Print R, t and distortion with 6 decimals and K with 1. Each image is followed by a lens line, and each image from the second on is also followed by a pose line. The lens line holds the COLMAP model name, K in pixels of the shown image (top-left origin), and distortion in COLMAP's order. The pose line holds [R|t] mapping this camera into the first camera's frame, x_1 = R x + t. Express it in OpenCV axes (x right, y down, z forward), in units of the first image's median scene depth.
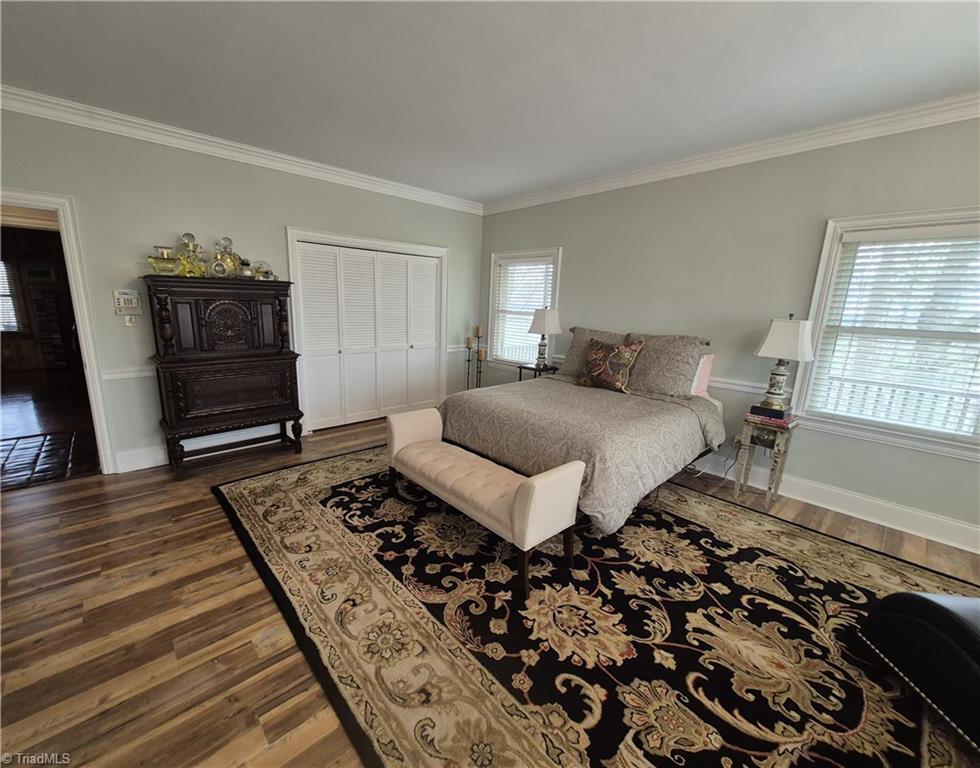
lens RADIAL K [[400.2, 0, 455.5], [0, 400.2, 386.4], [0, 0, 1]] dist [0.000796, -0.000171]
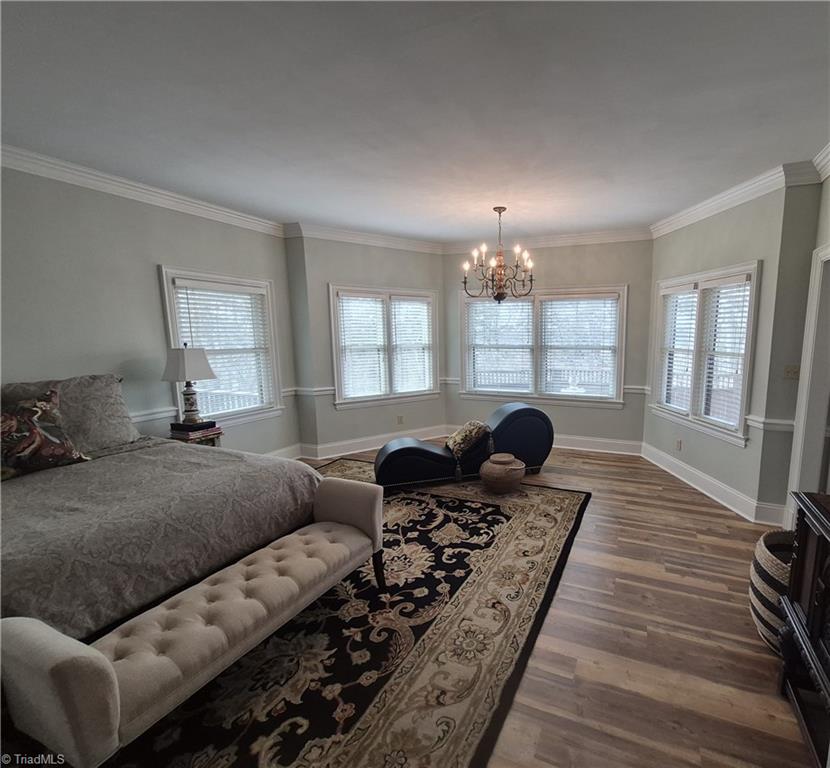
lens RADIAL K [[400.3, 0, 507.1], [0, 400.3, 387.8], [0, 0, 1]] dist [0.002073, 0.001081]
pose [[-0.489259, -0.149382, 0.859250, -0.924916], [0.172111, 0.949309, 0.263039, -0.281052], [-0.854987, 0.276581, -0.438748, 1.022794]]
